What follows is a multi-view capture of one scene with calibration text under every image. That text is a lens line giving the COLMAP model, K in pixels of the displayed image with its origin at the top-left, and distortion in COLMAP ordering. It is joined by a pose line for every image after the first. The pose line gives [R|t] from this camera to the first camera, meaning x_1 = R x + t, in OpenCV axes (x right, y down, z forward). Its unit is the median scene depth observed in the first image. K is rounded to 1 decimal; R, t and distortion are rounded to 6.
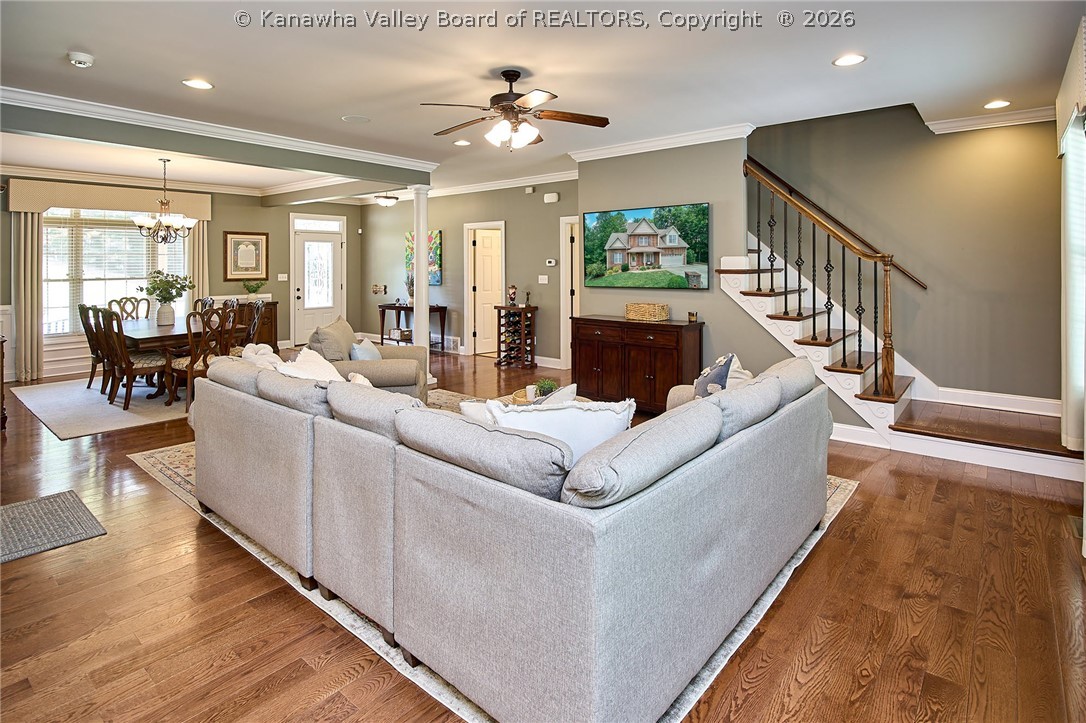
lens RADIAL K [[572.2, 0, 532.0], [0, 572.2, 255.8], [0, 0, 1]] dist [0.002020, -0.000753]
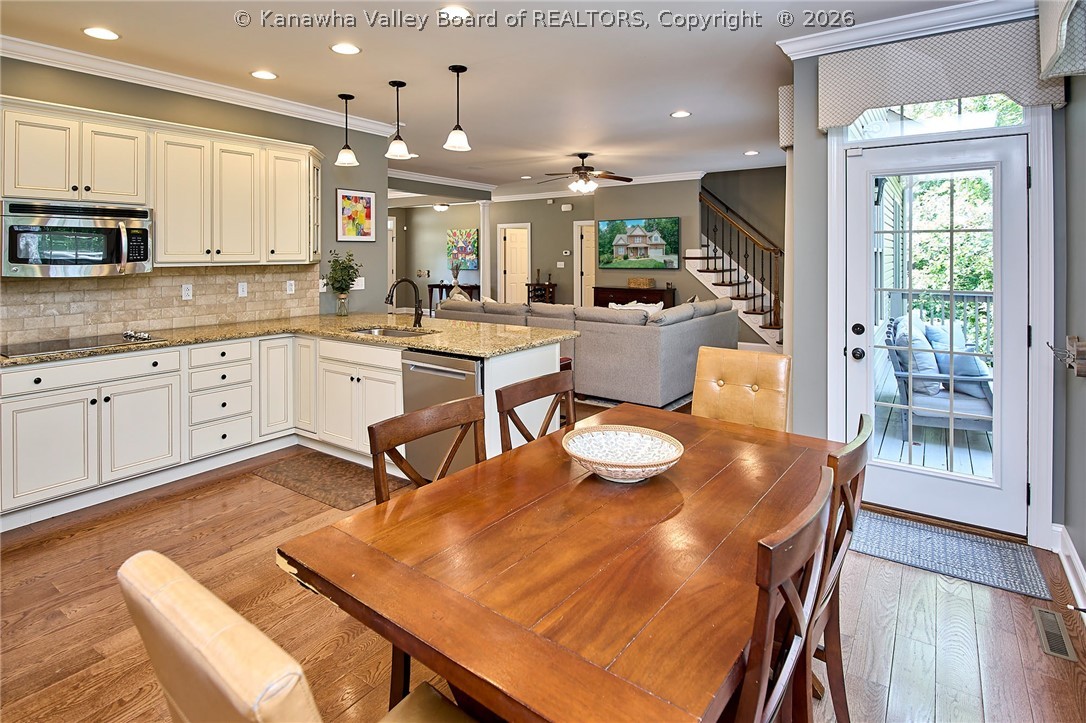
lens RADIAL K [[572.2, 0, 532.0], [0, 572.2, 255.8], [0, 0, 1]] dist [0.002020, -0.000753]
pose [[0.996928, 0.001358, 0.078312, -0.227477], [-0.002636, 0.999865, 0.016219, -0.005757], [-0.078280, -0.016376, 0.996797, -0.577853]]
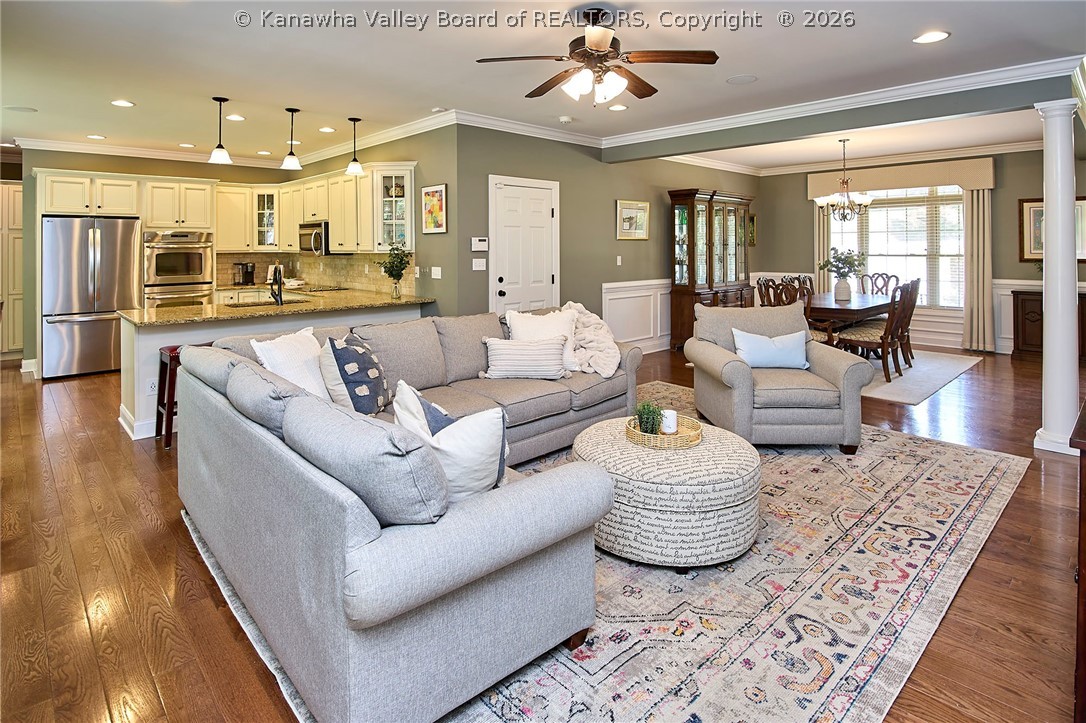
lens RADIAL K [[572.2, 0, 532.0], [0, 572.2, 255.8], [0, 0, 1]] dist [0.002020, -0.000753]
pose [[-0.134037, 0.022445, -0.990722, 0.526922], [0.021555, 0.999573, 0.019729, 0.009924], [0.990742, -0.018710, -0.134463, 0.678070]]
